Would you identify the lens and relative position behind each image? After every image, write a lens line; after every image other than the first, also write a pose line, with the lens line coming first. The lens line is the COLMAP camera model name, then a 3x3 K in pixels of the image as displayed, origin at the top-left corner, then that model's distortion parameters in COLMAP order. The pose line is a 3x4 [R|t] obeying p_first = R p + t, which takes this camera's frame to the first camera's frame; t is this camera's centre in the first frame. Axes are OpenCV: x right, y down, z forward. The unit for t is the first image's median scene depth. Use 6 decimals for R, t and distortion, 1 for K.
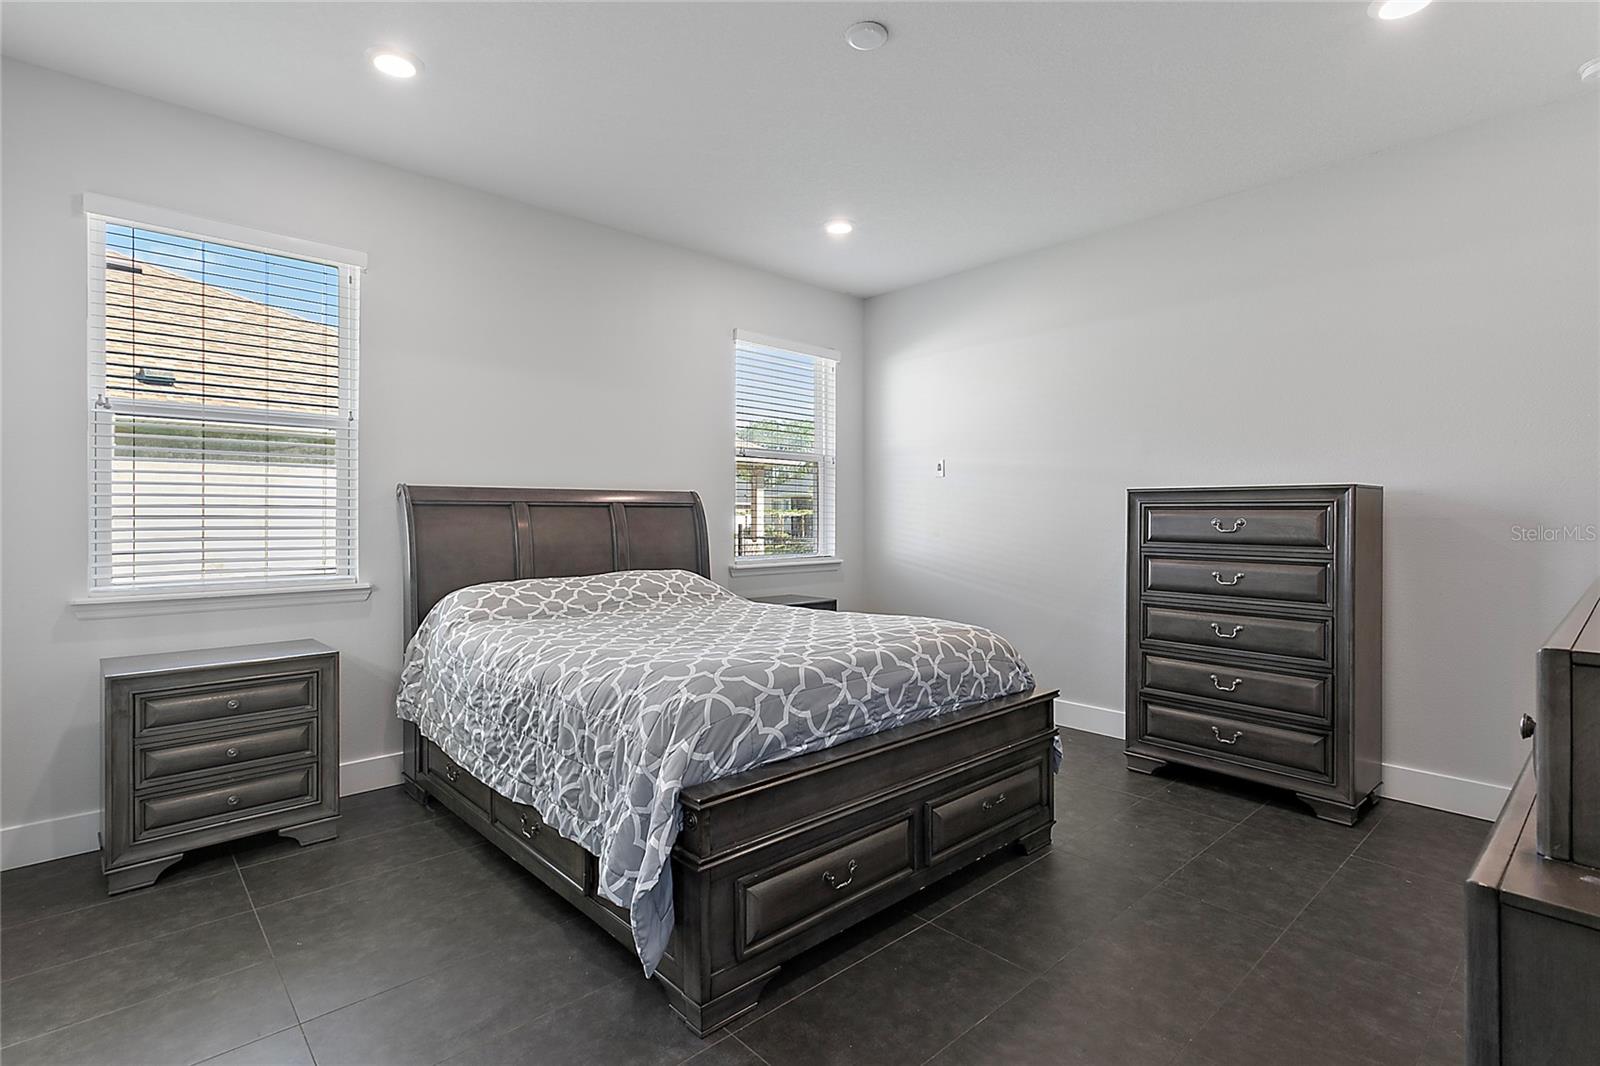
lens RADIAL K [[777.3, 0, 800.0], [0, 777.3, 533.0], [0, 0, 1]] dist [-0.000555, -0.000364]
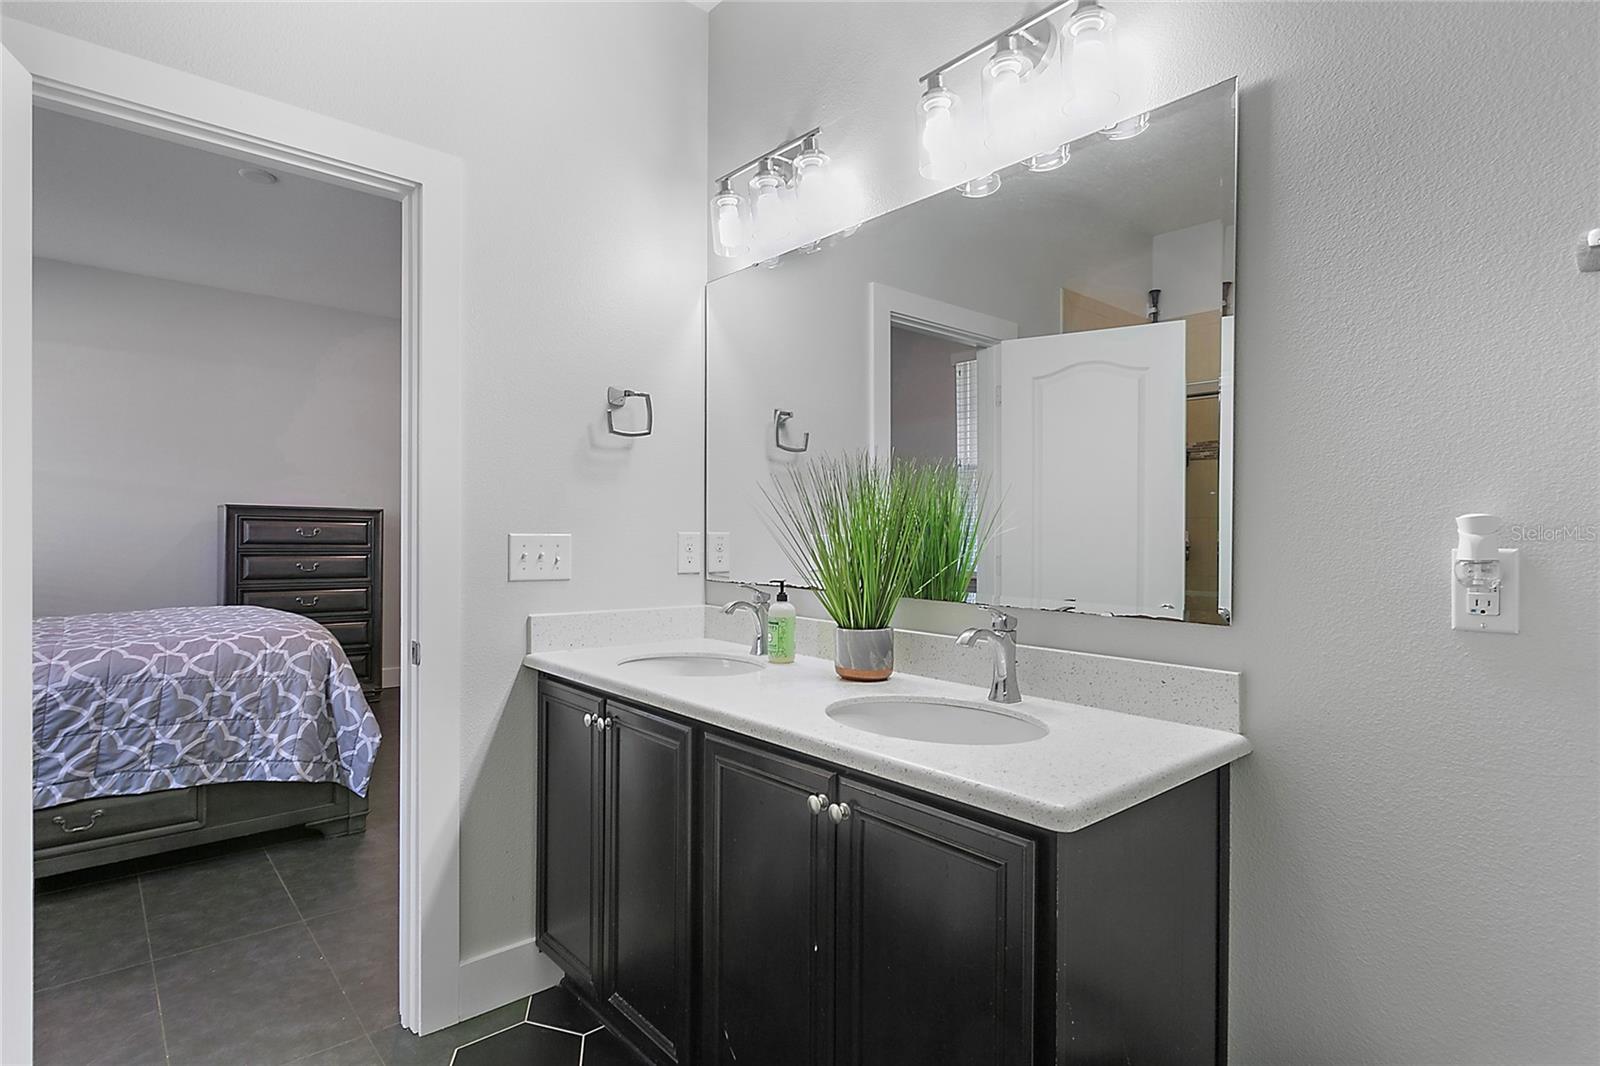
lens RADIAL K [[777.3, 0, 800.0], [0, 777.3, 533.0], [0, 0, 1]] dist [-0.000555, -0.000364]
pose [[0.031913, -0.005404, 0.999476, -1.010431], [0.010957, 0.999927, 0.005056, -0.004967], [-0.999431, 0.010790, 0.031970, -0.012053]]
